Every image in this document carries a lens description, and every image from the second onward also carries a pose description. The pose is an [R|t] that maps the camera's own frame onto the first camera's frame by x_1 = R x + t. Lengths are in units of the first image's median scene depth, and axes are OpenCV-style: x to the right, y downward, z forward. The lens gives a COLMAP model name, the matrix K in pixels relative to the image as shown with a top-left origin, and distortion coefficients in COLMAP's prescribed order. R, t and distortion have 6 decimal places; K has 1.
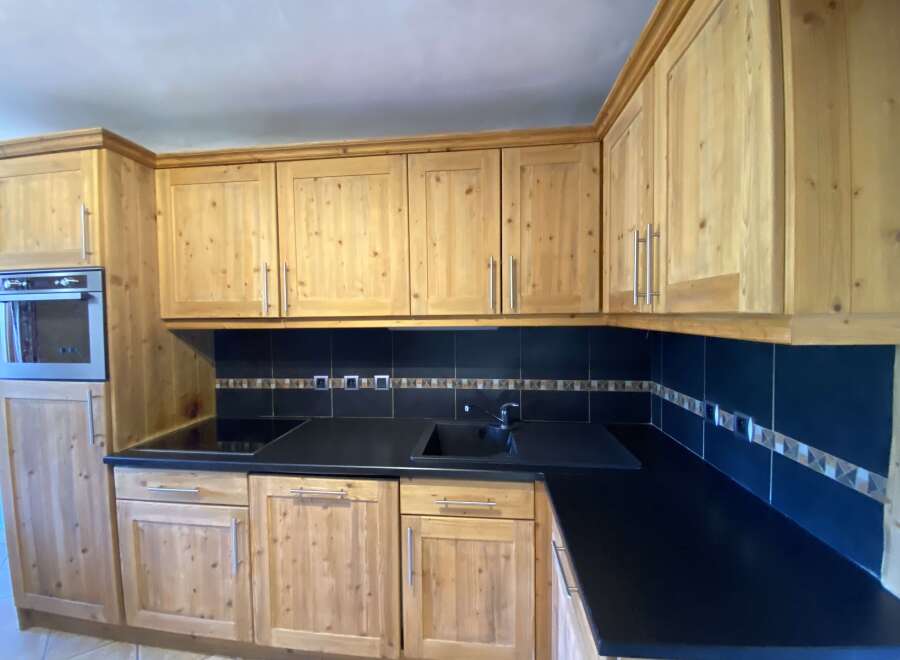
lens RADIAL K [[364.8, 0, 445.0], [0, 364.8, 326.6], [0, 0, 1]] dist [0.041611, -0.032758]
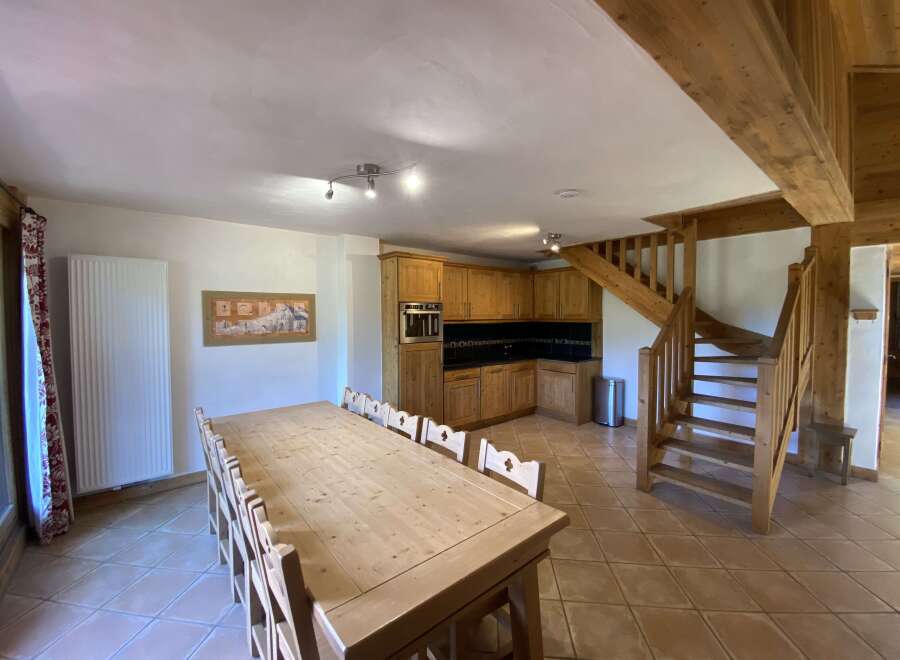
lens RADIAL K [[364.8, 0, 445.0], [0, 364.8, 326.6], [0, 0, 1]] dist [0.041611, -0.032758]
pose [[0.706850, -0.014278, 0.707219, -2.825022], [0.019481, 0.999810, 0.000715, 0.026842], [-0.707095, 0.013272, 0.706994, -1.004371]]
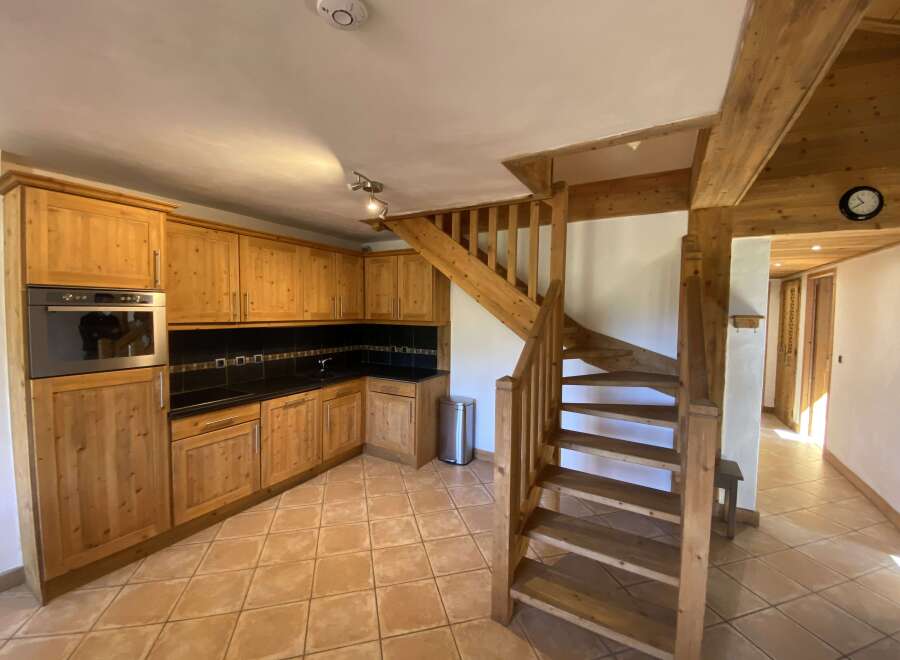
lens RADIAL K [[364.8, 0, 445.0], [0, 364.8, 326.6], [0, 0, 1]] dist [0.041611, -0.032758]
pose [[0.404632, -0.022967, 0.914191, -1.776035], [0.013712, 0.999725, 0.019046, -0.024283], [-0.914377, 0.004829, 0.404835, -0.647544]]
